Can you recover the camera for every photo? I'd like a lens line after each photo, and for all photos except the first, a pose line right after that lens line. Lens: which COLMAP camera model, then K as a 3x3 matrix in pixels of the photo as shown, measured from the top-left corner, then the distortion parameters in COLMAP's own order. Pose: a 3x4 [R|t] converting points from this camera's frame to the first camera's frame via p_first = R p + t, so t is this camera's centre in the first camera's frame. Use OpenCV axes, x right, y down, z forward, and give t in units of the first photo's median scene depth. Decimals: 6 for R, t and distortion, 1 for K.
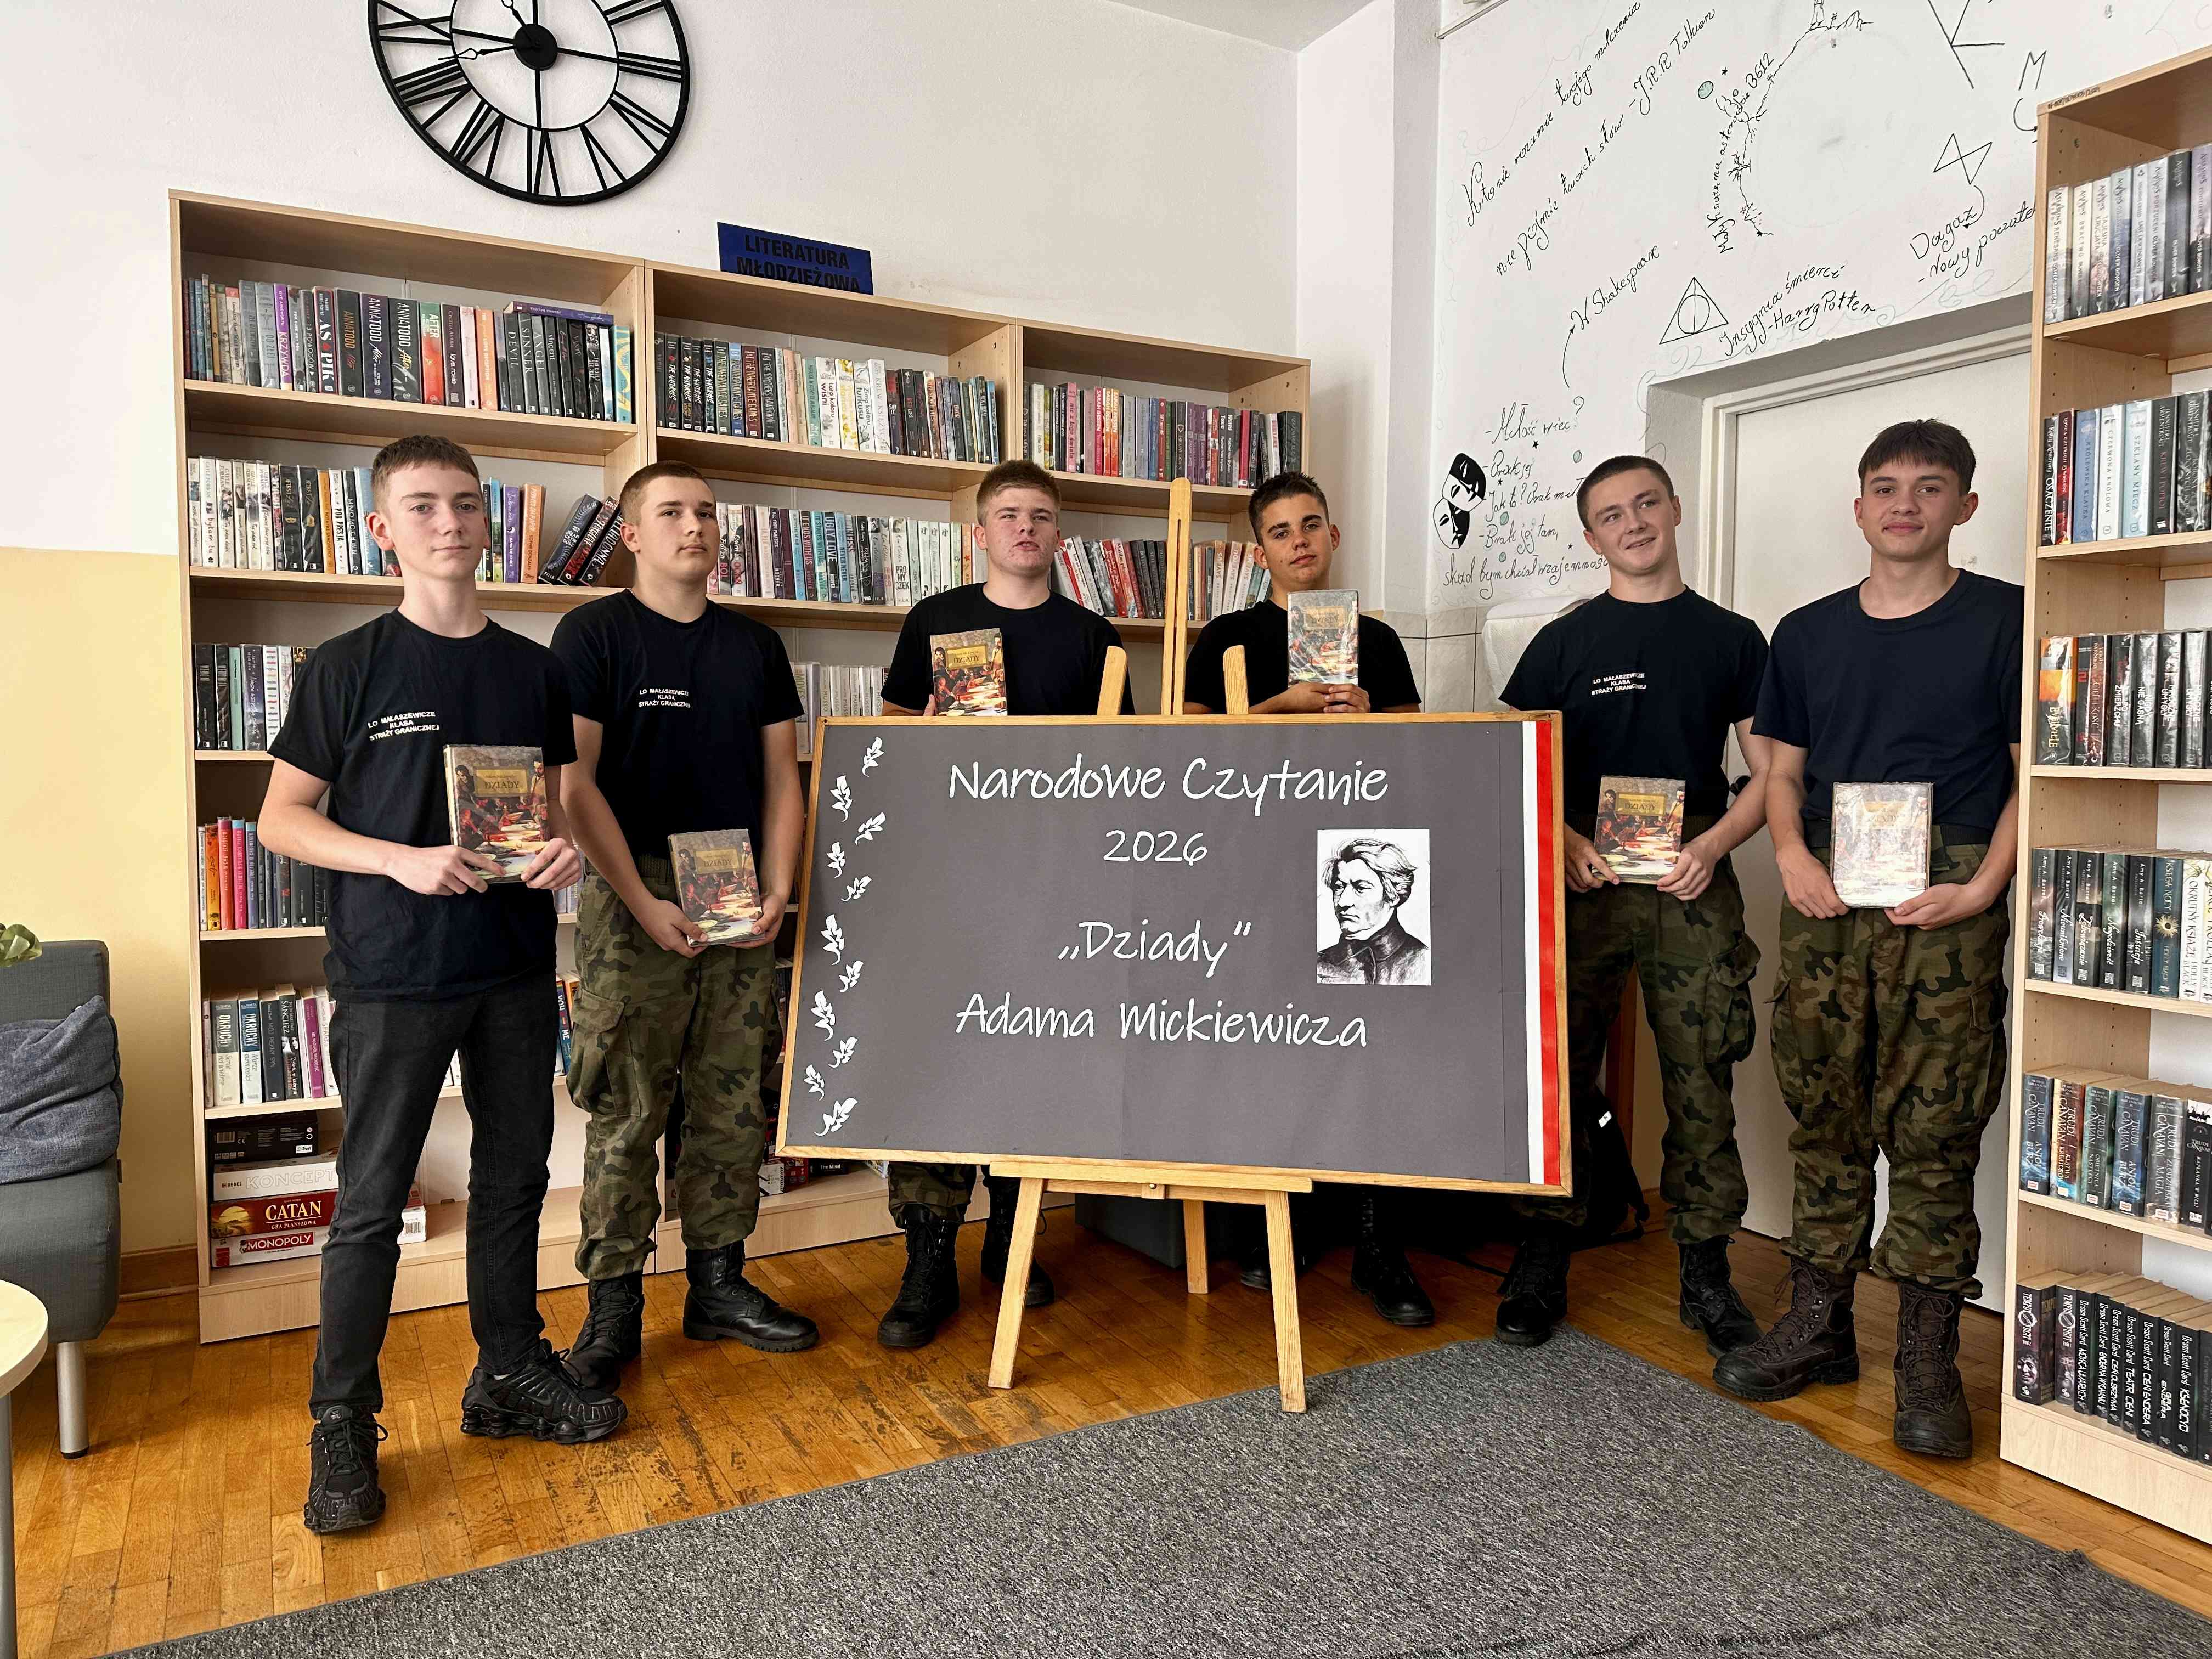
lens RADIAL K [[1539.3, 0, 1092.2], [0, 1539.3, 845.6], [0, 0, 1]] dist [0.070443, -0.103486]
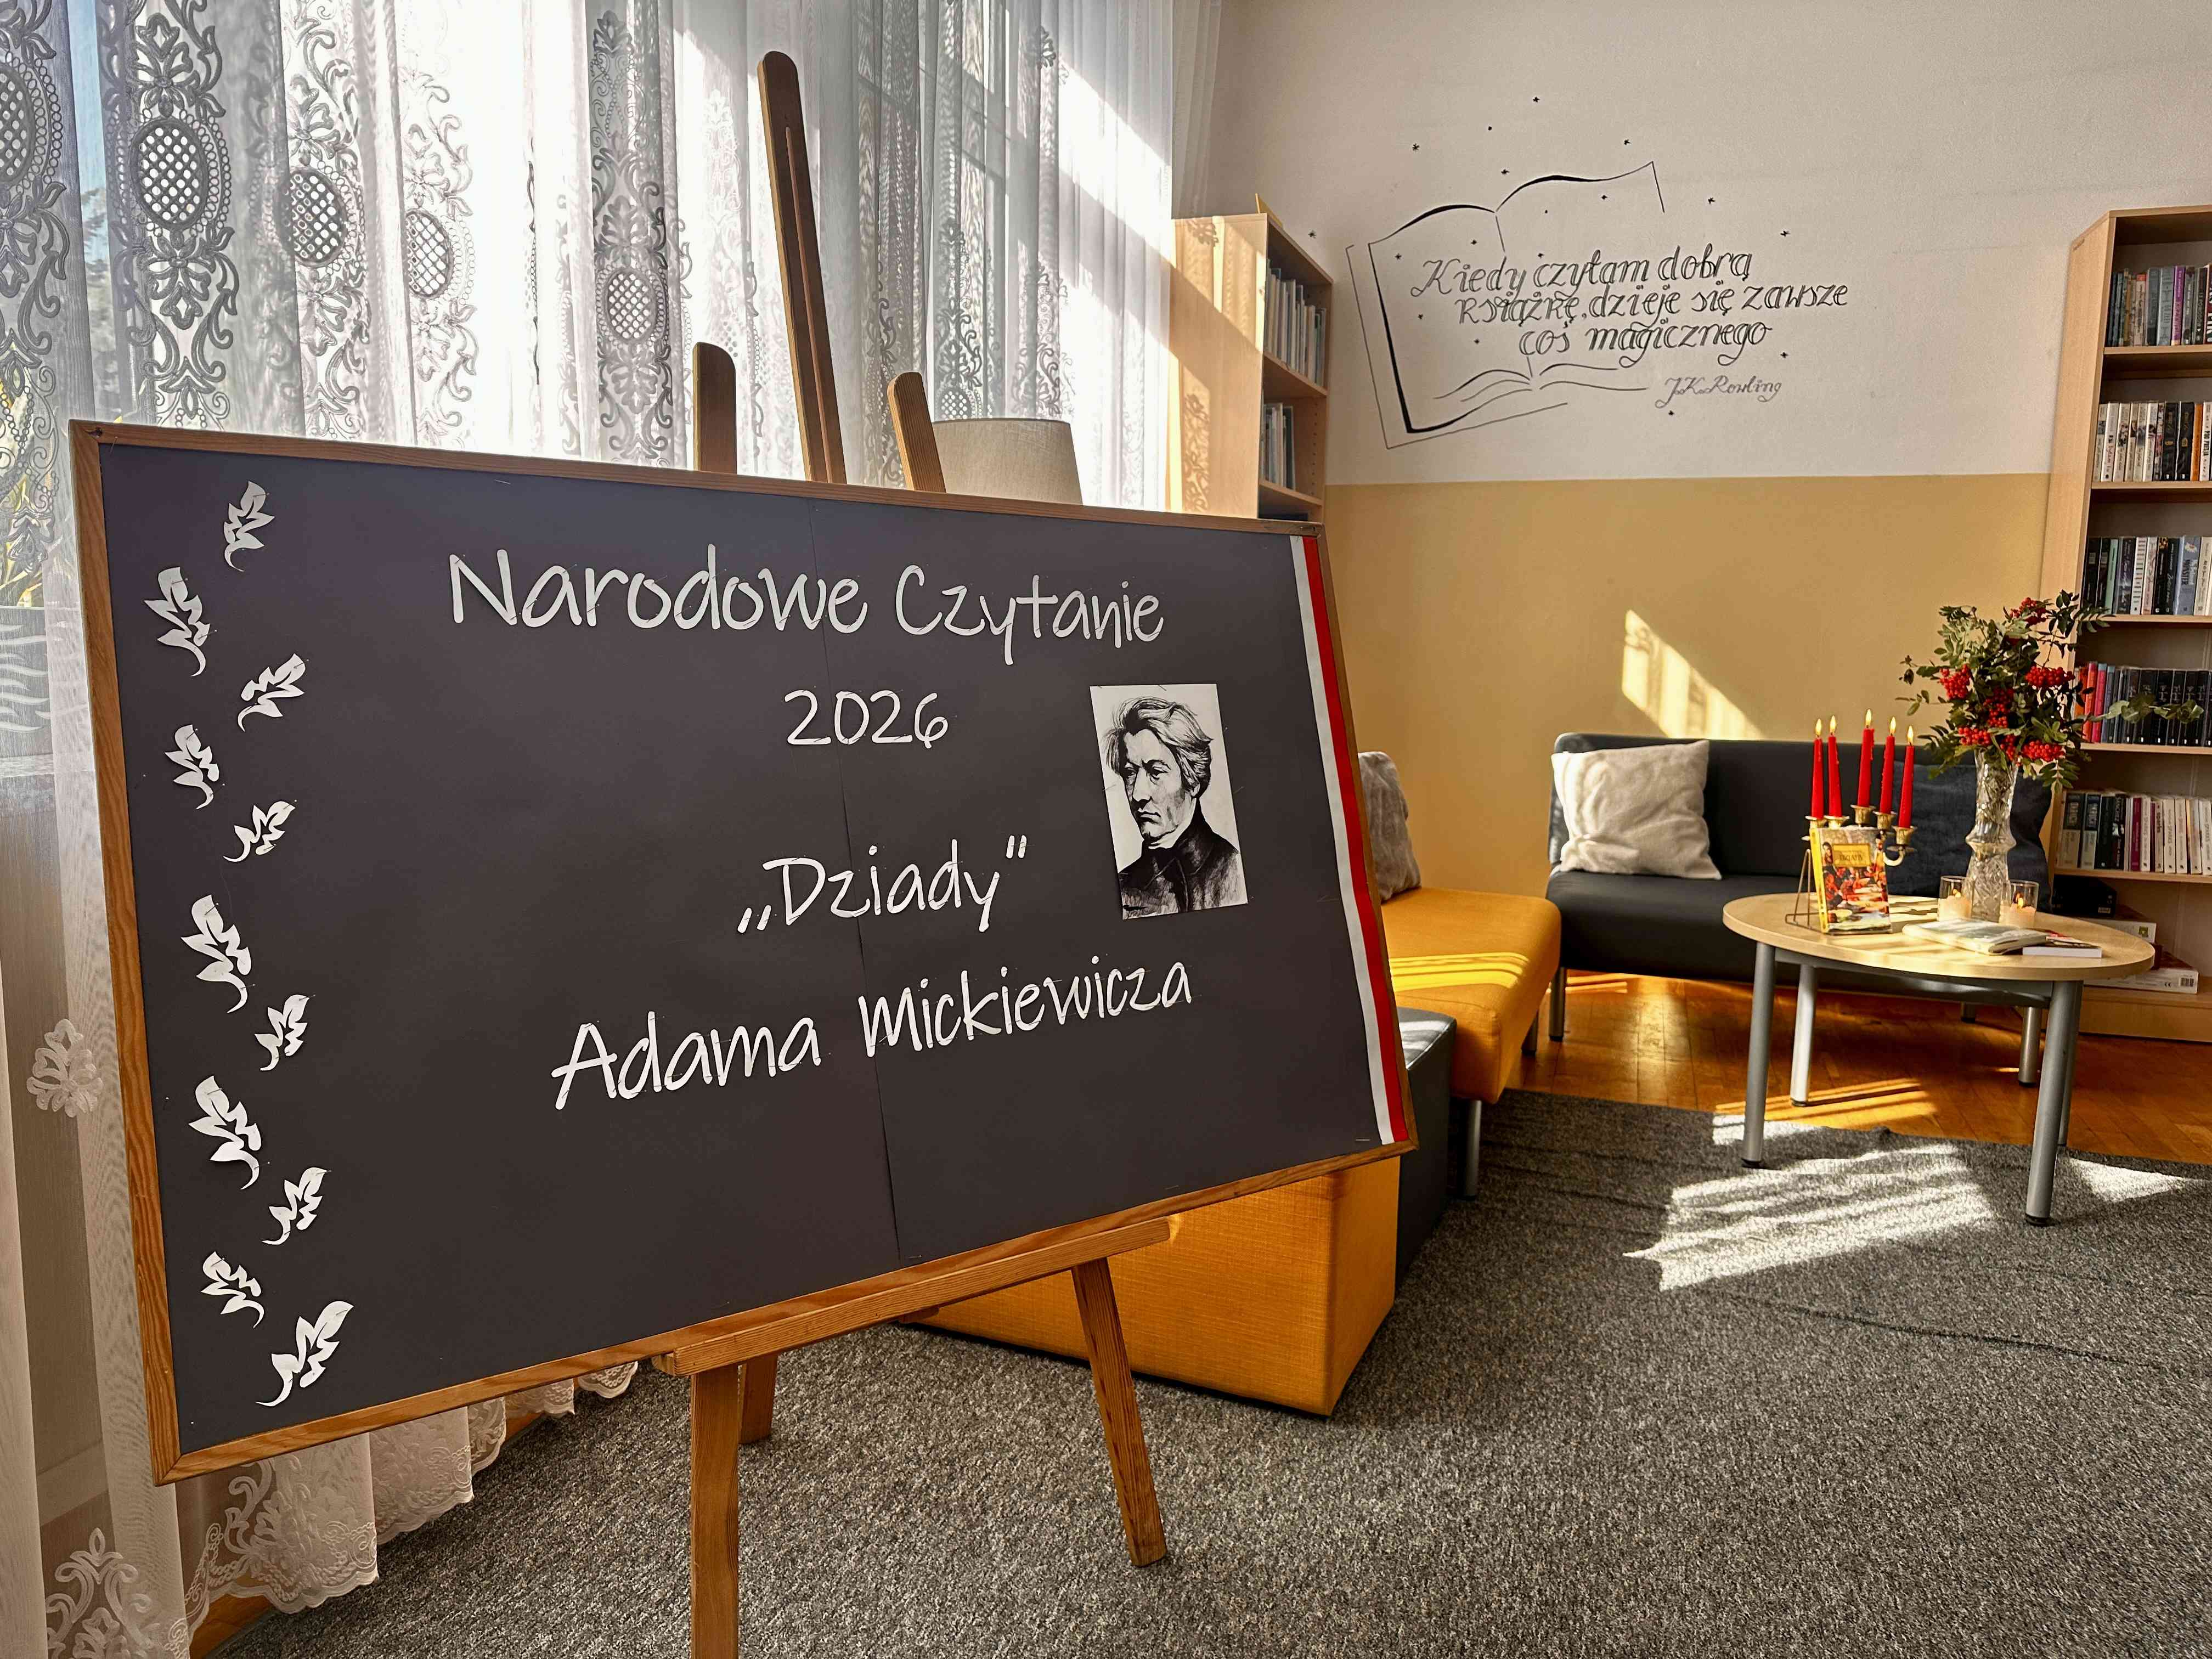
lens RADIAL K [[1571.5, 0, 1106.6], [0, 1571.5, 834.1], [0, 0, 1]] dist [0.002177, -0.011815]
pose [[0.685653, 0.101058, -0.720879, -0.118860], [-0.052265, 0.994595, 0.089719, 0.050207], [0.726049, -0.023839, 0.687229, -0.559360]]
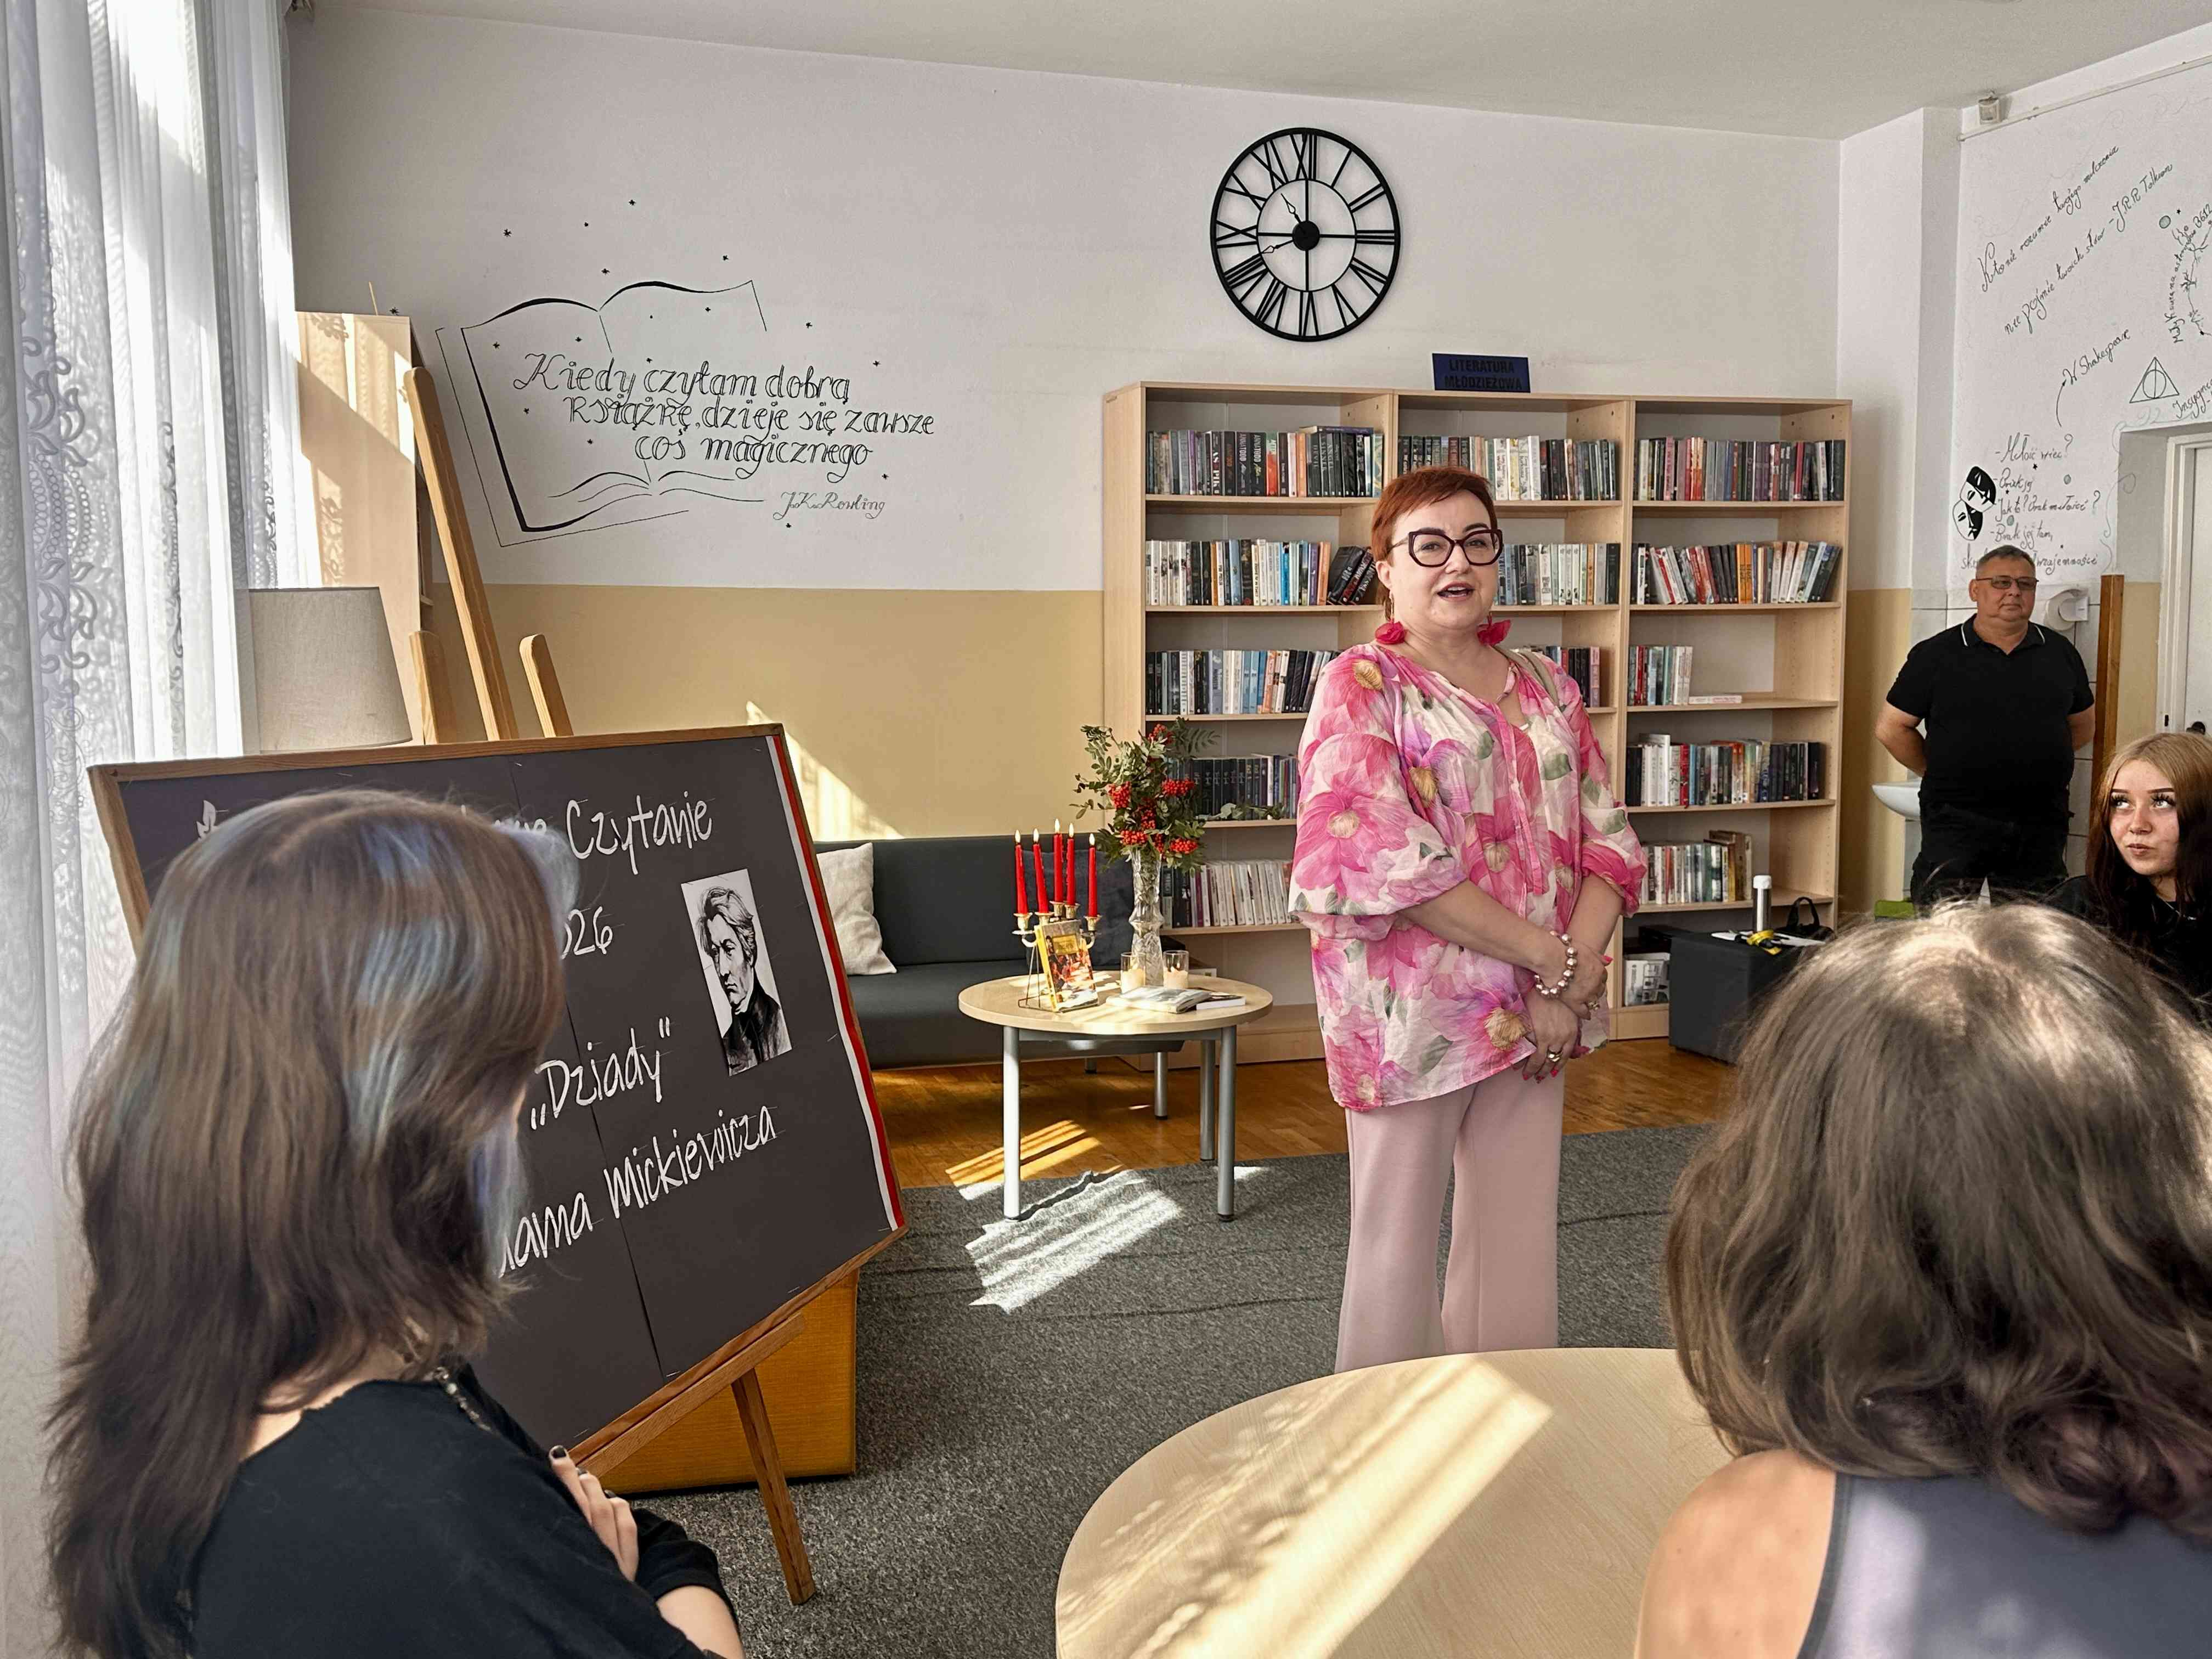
lens RADIAL K [[1976.6, 0, 1101.1], [0, 1976.6, 808.2], [0, 0, 1]] dist [0.171637, -0.280339]
pose [[0.982783, 0.004709, -0.184705, -0.204133], [-0.001214, 0.999818, 0.019033, -0.001346], [0.184761, -0.018481, 0.982610, -0.982828]]
